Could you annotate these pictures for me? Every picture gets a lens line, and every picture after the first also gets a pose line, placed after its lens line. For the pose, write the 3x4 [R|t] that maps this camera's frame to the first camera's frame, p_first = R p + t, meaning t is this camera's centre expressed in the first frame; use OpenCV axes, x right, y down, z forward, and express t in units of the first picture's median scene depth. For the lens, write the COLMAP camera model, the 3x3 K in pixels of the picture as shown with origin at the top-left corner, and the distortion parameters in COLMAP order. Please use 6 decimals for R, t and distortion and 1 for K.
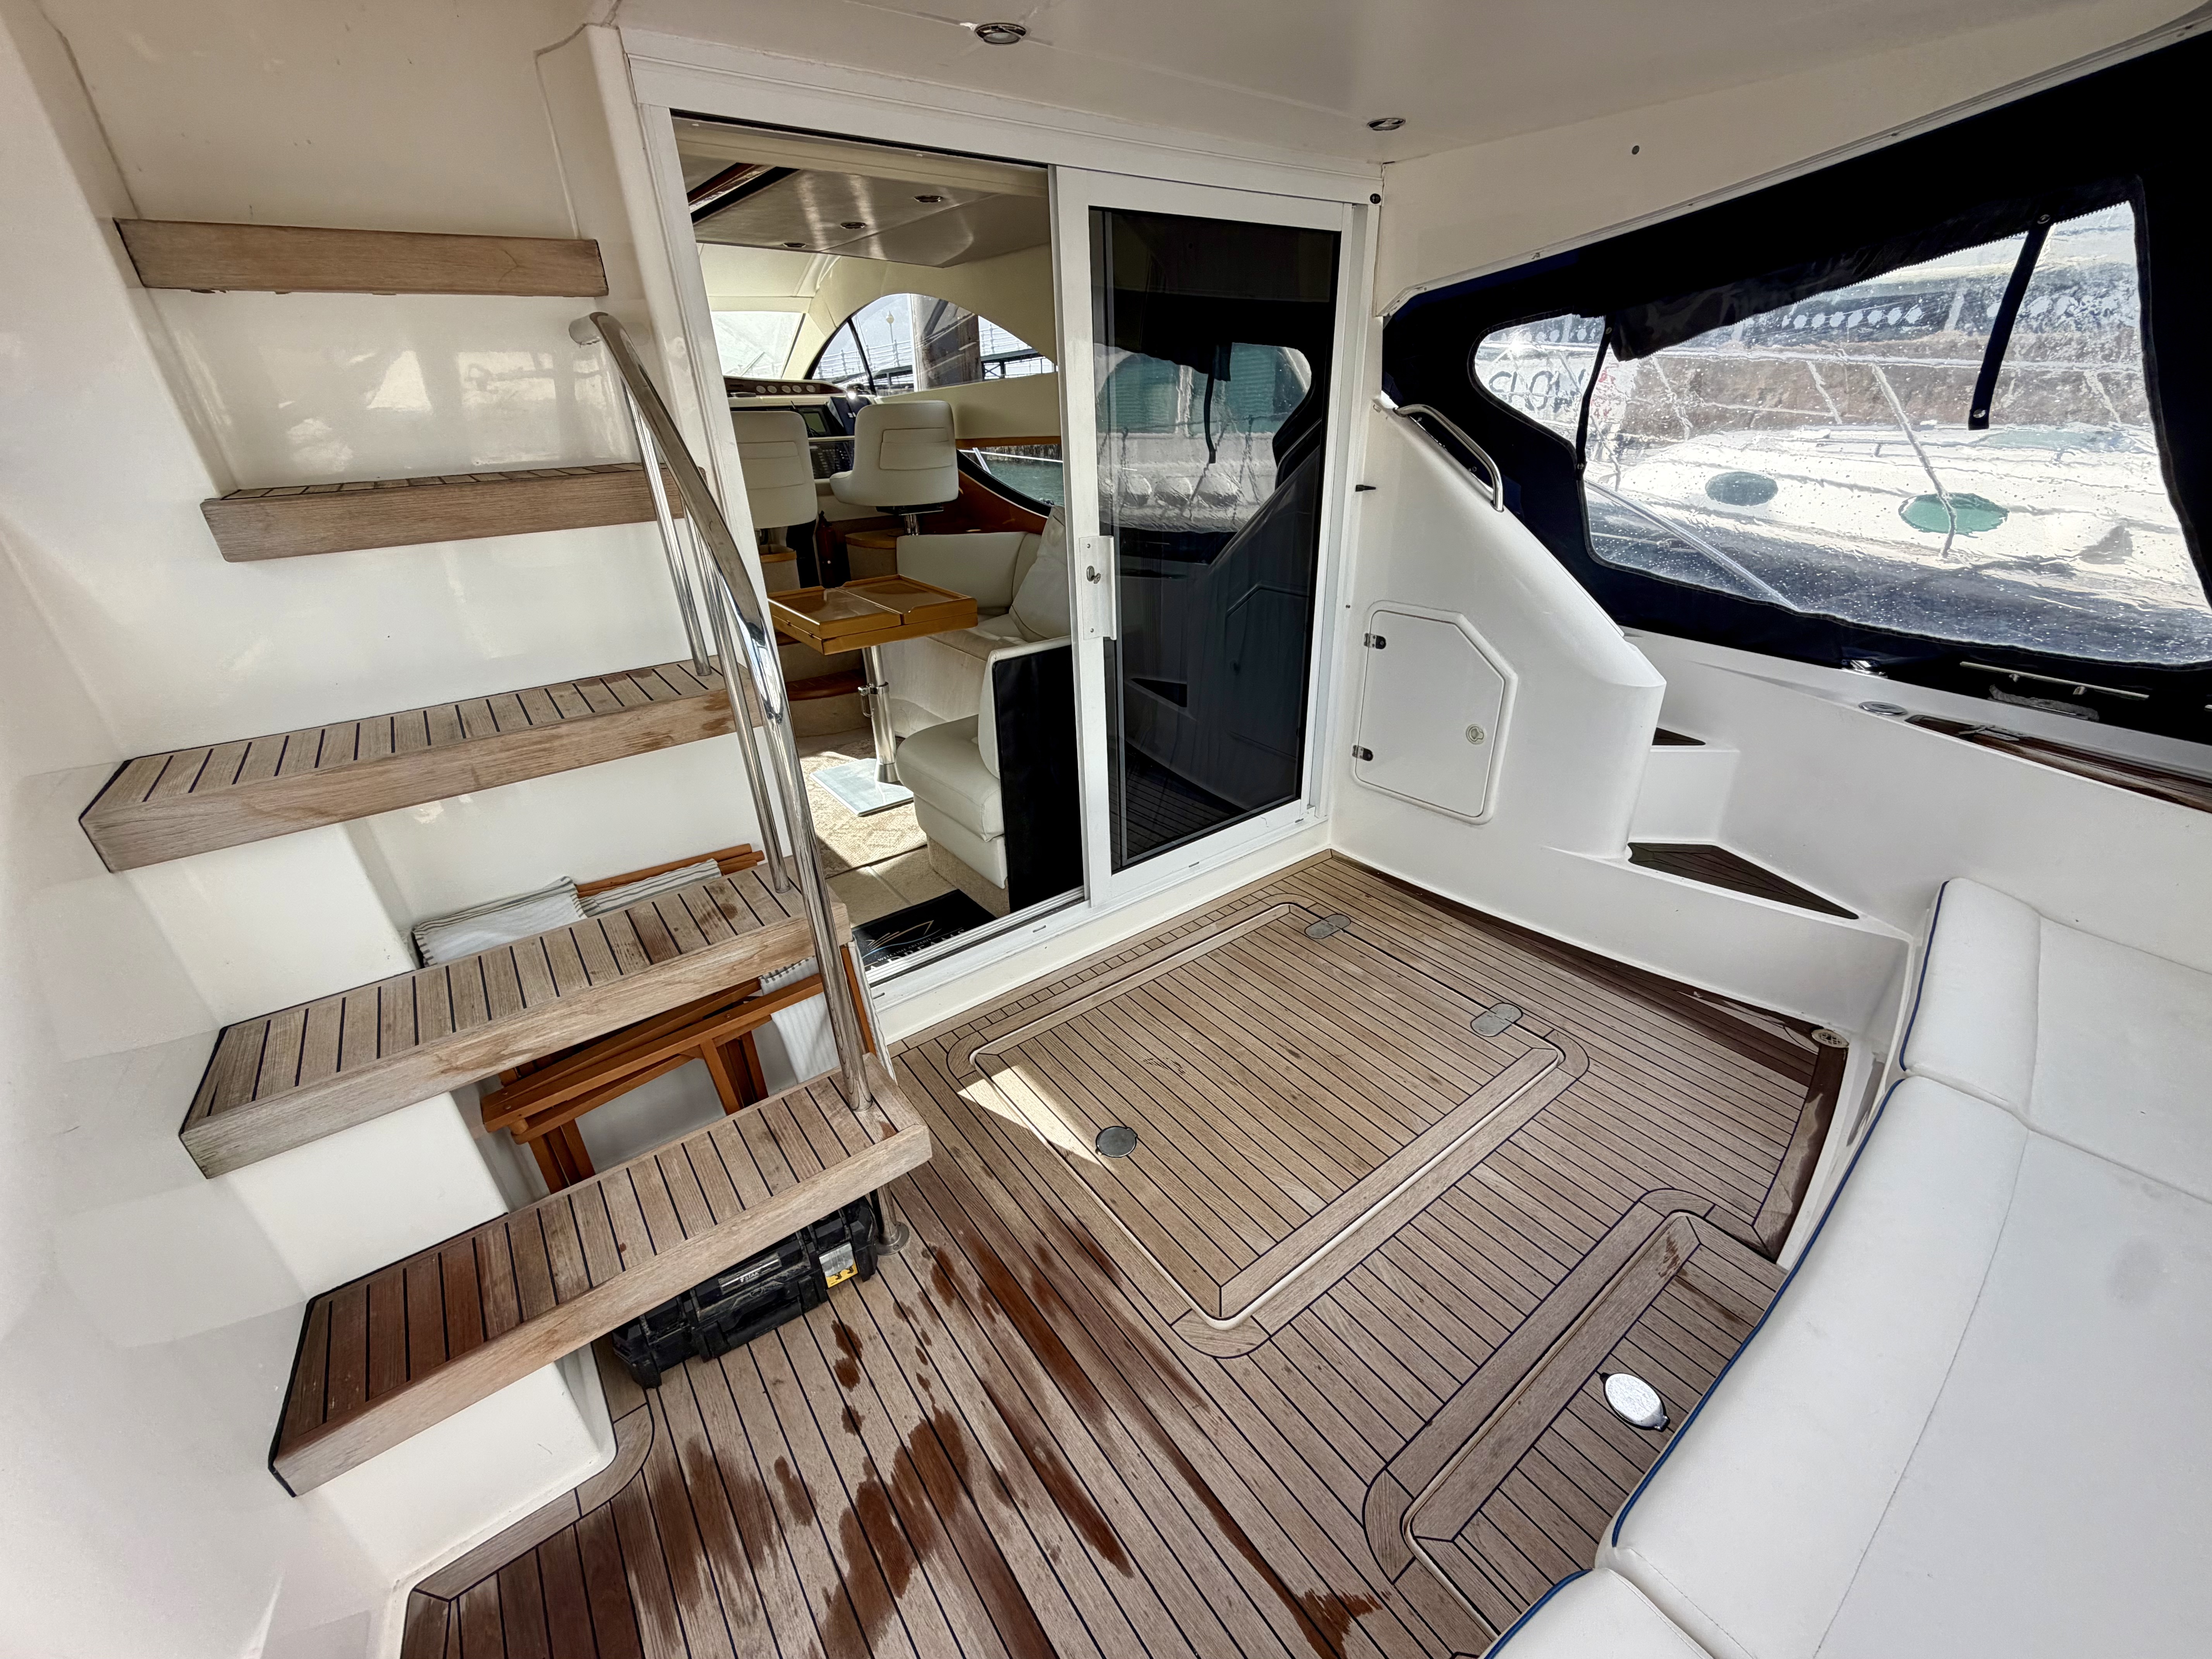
lens RADIAL K [[879.7, 0, 1103.4], [0, 879.7, 833.2], [0, 0, 1]] dist [0.001562, 0.000429]
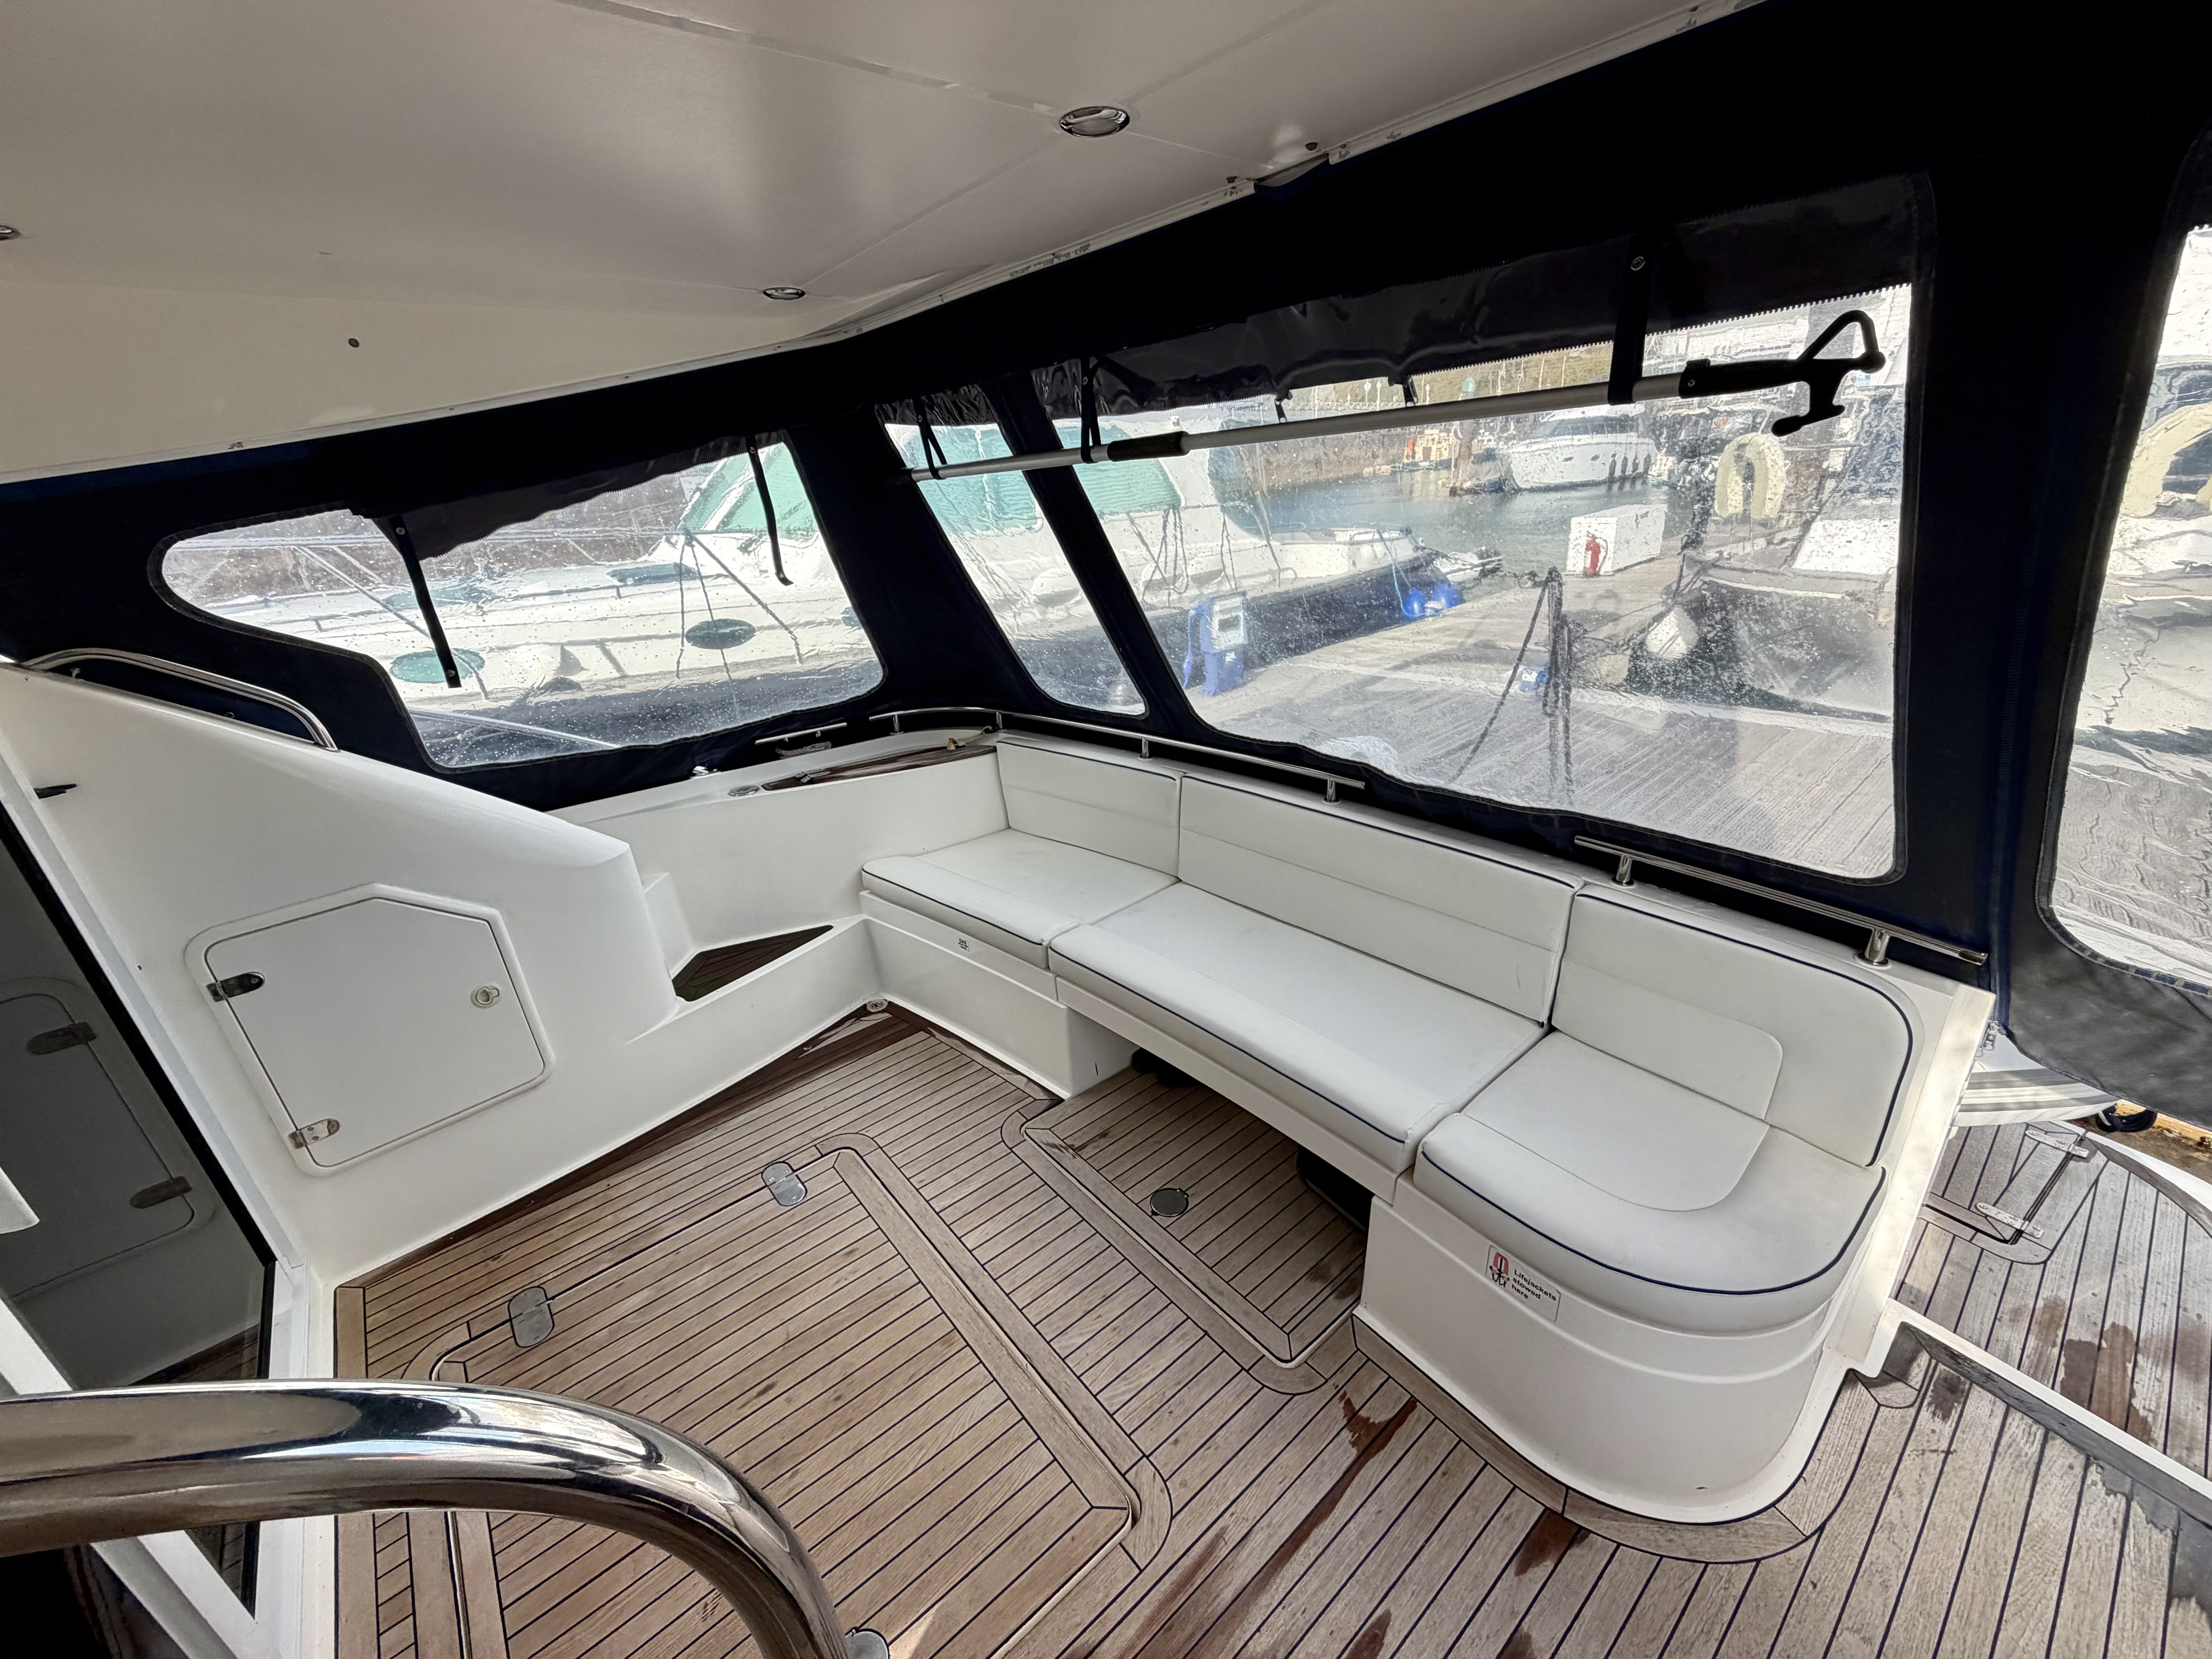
lens RADIAL K [[879.7, 0, 1103.4], [0, 879.7, 833.2], [0, 0, 1]] dist [0.001562, 0.000429]
pose [[-0.043800, -0.361075, 0.931508, -0.352612], [0.509624, 0.793891, 0.331694, -0.252265], [-0.859282, 0.489247, 0.149240, 0.394945]]
